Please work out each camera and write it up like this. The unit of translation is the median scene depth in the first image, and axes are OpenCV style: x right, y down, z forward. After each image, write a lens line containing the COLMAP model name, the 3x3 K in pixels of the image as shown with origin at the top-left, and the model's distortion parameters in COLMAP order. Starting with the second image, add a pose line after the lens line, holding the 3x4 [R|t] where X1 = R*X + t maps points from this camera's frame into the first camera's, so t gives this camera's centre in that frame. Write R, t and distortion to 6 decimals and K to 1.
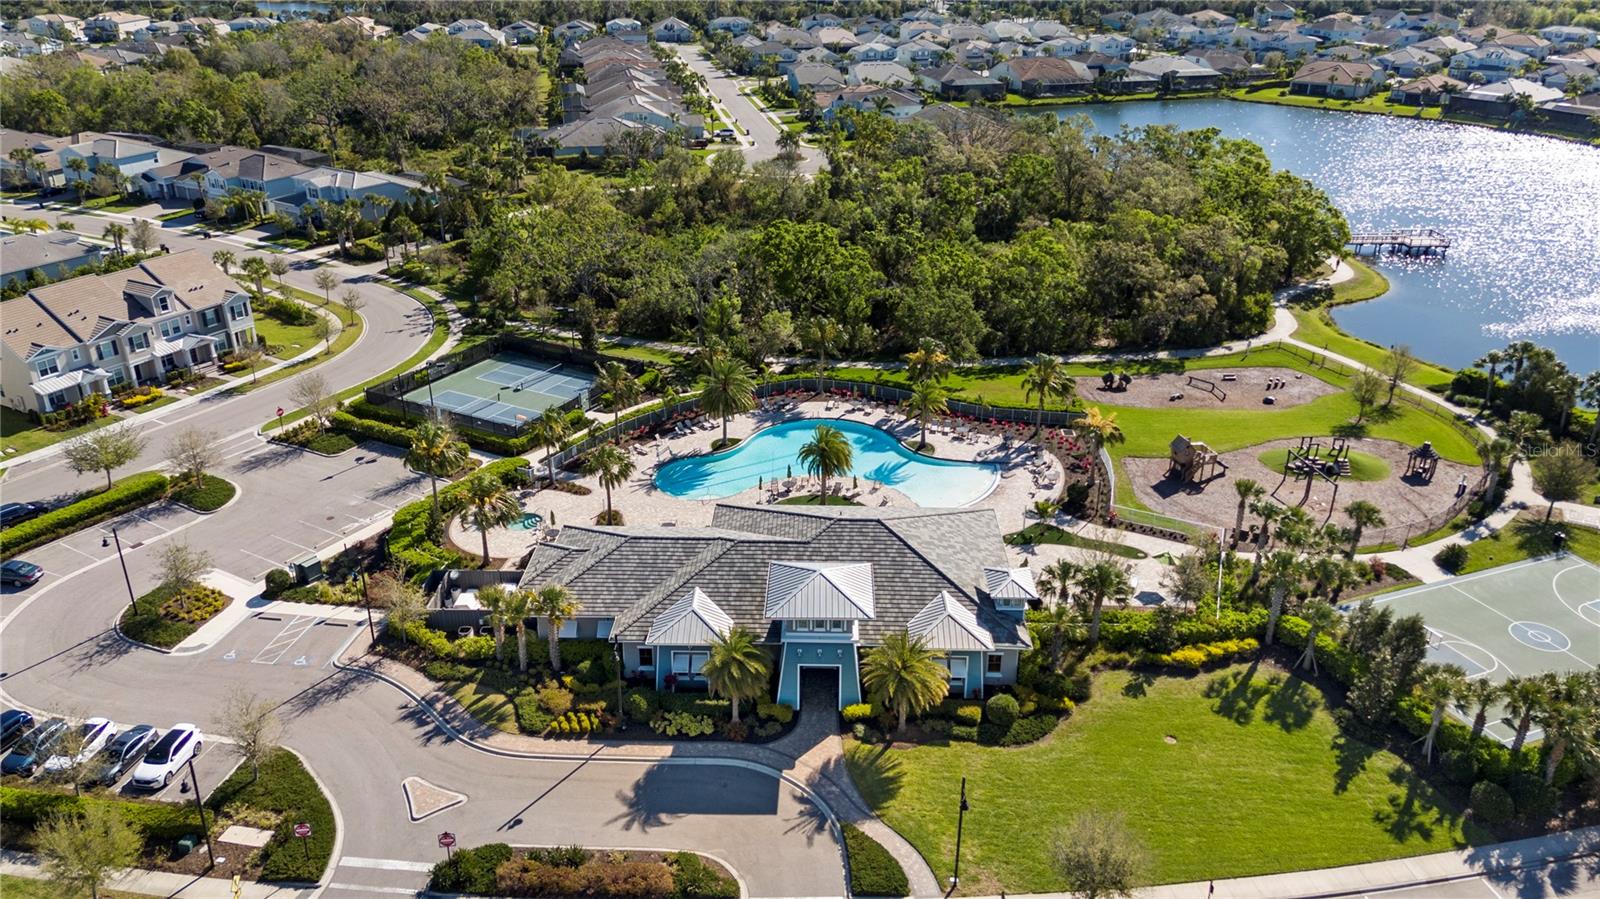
lens RADIAL K [[1177.5, 0, 800.0], [0, 1177.5, 449.5], [0, 0, 1]] dist [0.092204, -0.093581]
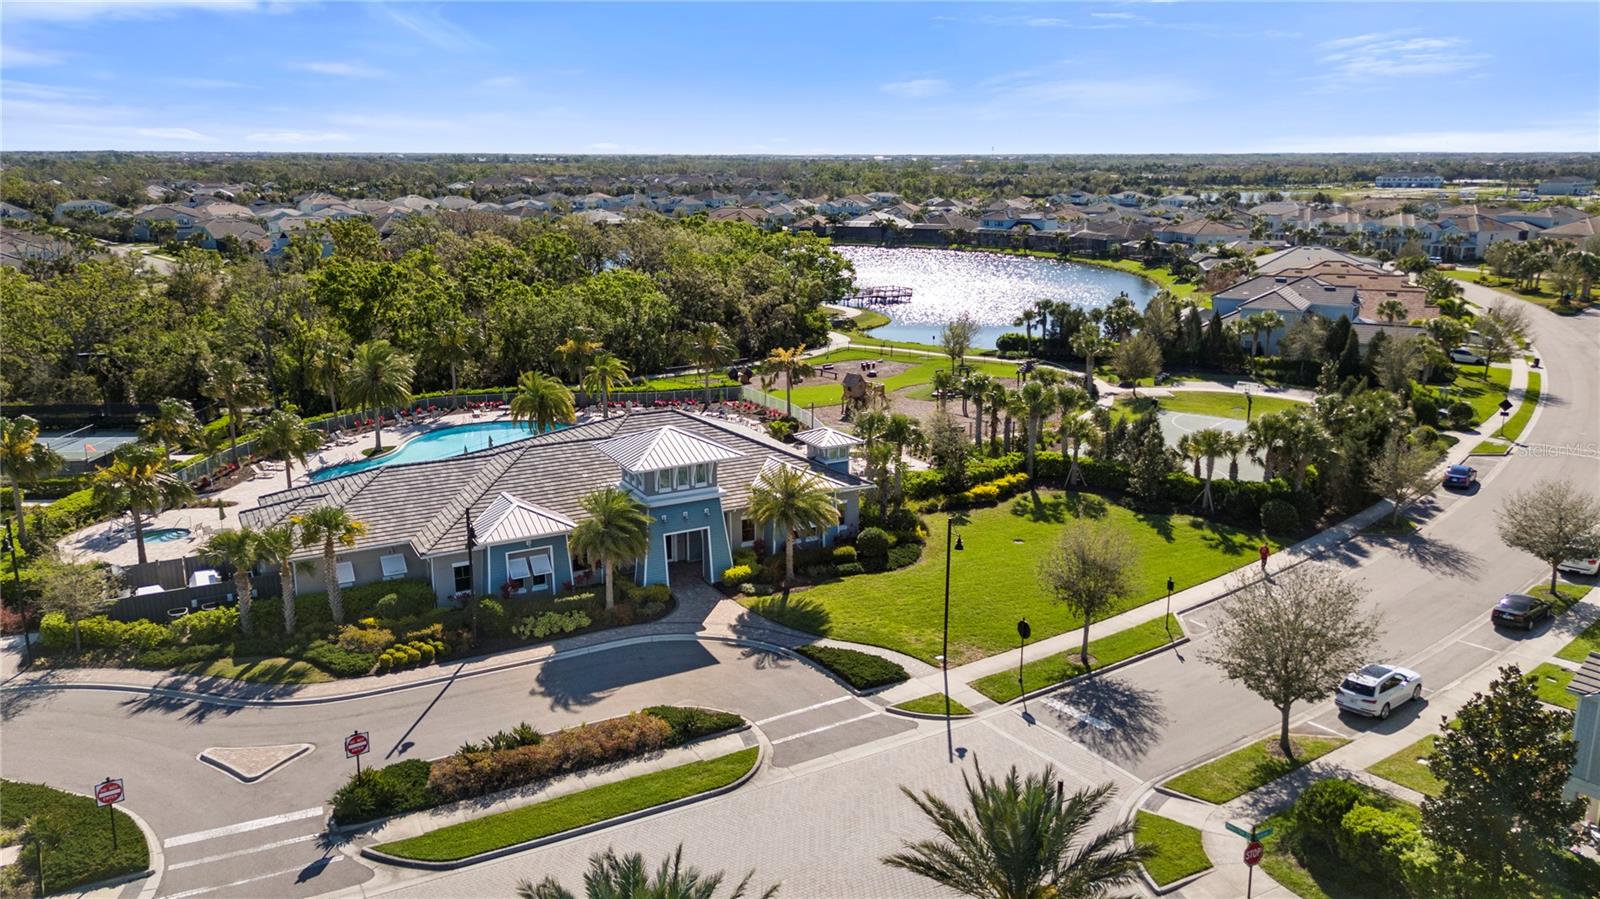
lens RADIAL K [[1177.5, 0, 800.0], [0, 1177.5, 449.5], [0, 0, 1]] dist [0.092204, -0.093581]
pose [[0.864751, -0.123873, 0.486685, -0.305908], [0.212910, 0.968129, -0.131890, 0.239945], [-0.454836, 0.217672, 0.863564, 0.180764]]
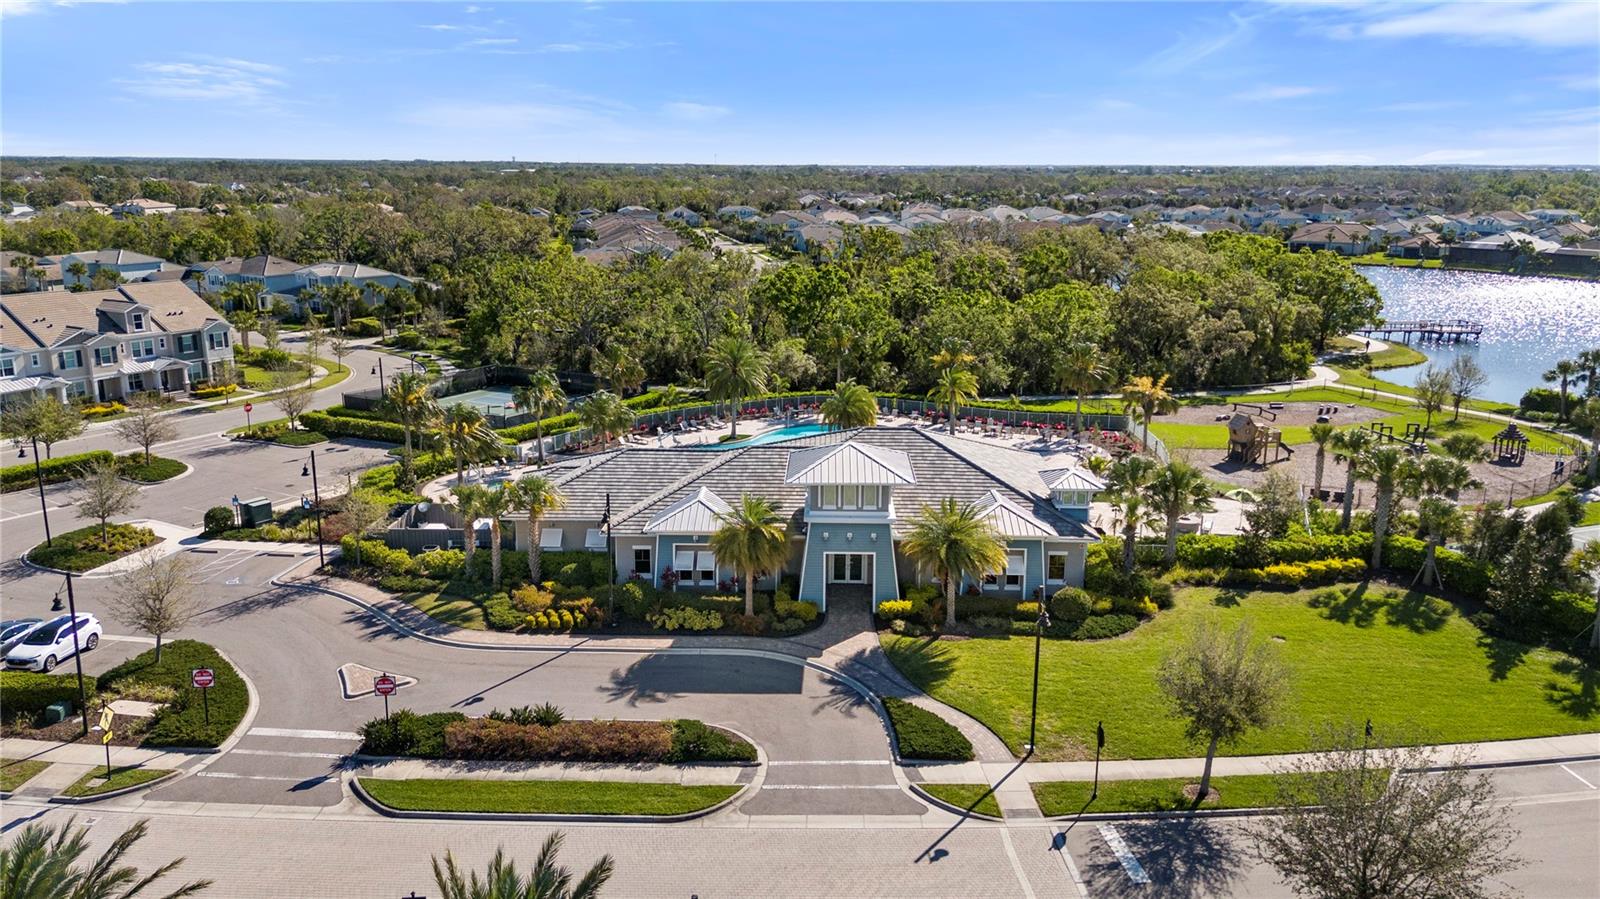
lens RADIAL K [[1177.5, 0, 800.0], [0, 1177.5, 449.5], [0, 0, 1]] dist [0.092204, -0.093581]
pose [[0.999991, 0.004125, 0.000121, -0.017903], [-0.004022, 0.980698, -0.195490, 0.255459], [-0.000925, 0.195488, 0.980706, 0.154483]]
